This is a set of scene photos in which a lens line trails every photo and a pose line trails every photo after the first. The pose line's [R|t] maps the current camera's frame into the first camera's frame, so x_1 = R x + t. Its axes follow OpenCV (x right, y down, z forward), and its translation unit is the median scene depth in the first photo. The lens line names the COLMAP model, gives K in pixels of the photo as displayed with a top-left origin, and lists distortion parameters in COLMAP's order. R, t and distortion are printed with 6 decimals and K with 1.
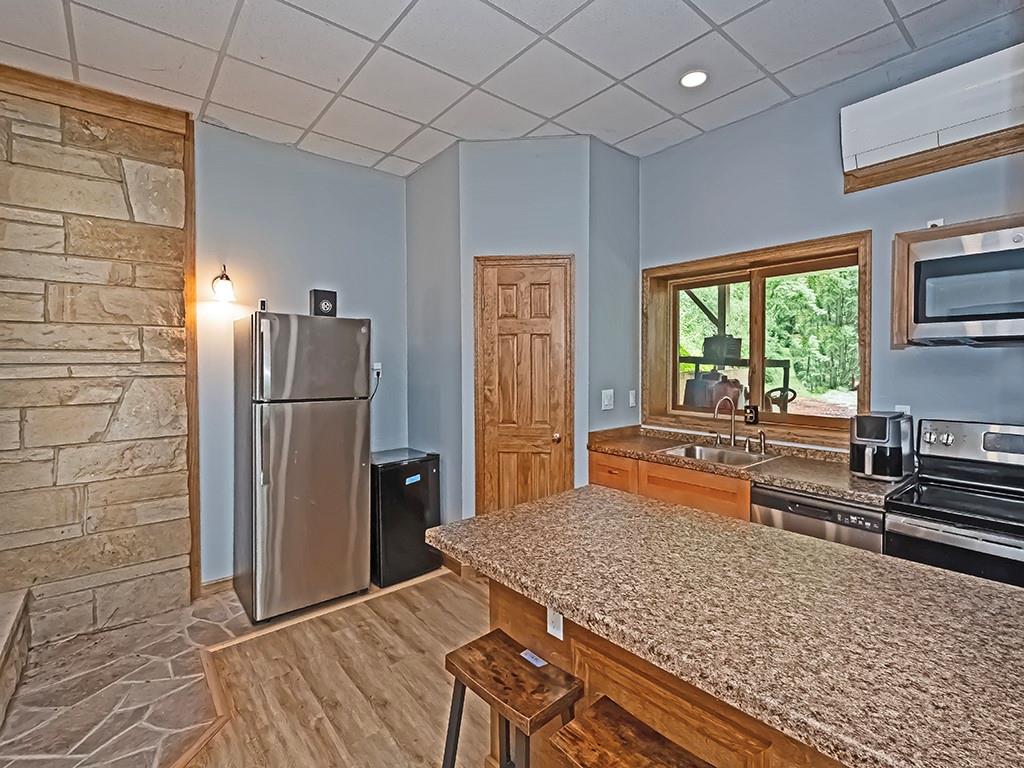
lens RADIAL K [[488.6, 0, 526.3], [0, 488.6, 369.2], [0, 0, 1]] dist [0.002048, 0.000544]
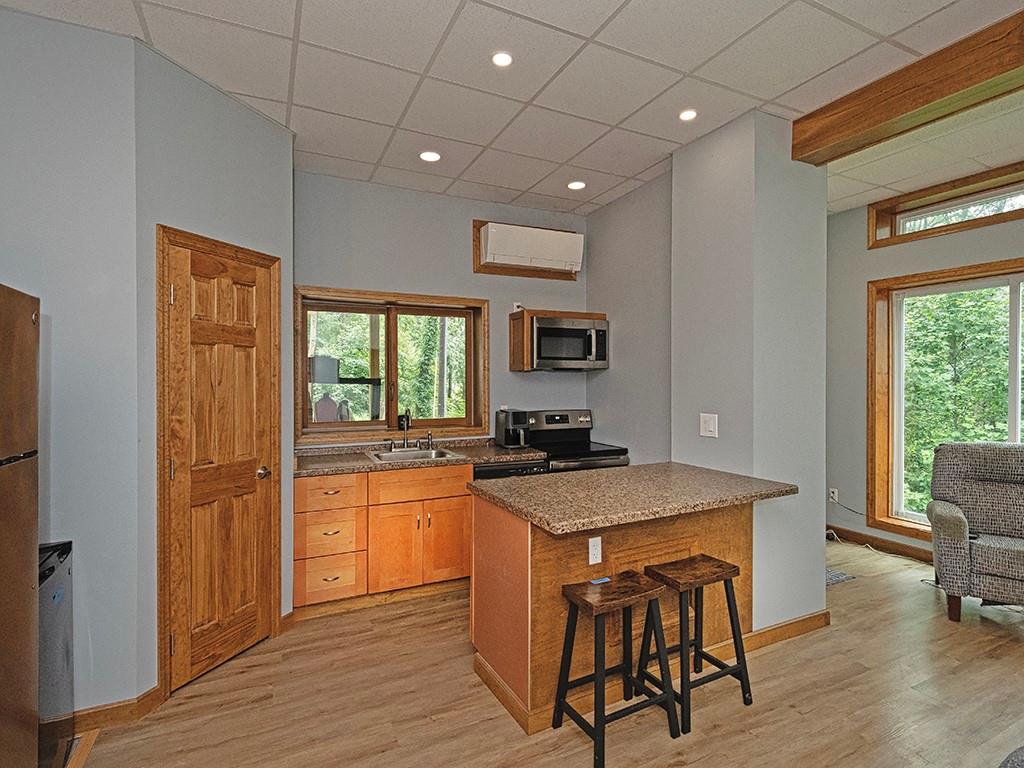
lens RADIAL K [[488.6, 0, 506.3], [0, 488.6, 382.0], [0, 0, 1]] dist [0.002048, 0.000544]
pose [[0.269728, -0.001097, 0.962936, -0.652515], [0.015963, 0.999867, -0.003333, -0.003430], [-0.962804, 0.016270, 0.269709, 0.382390]]
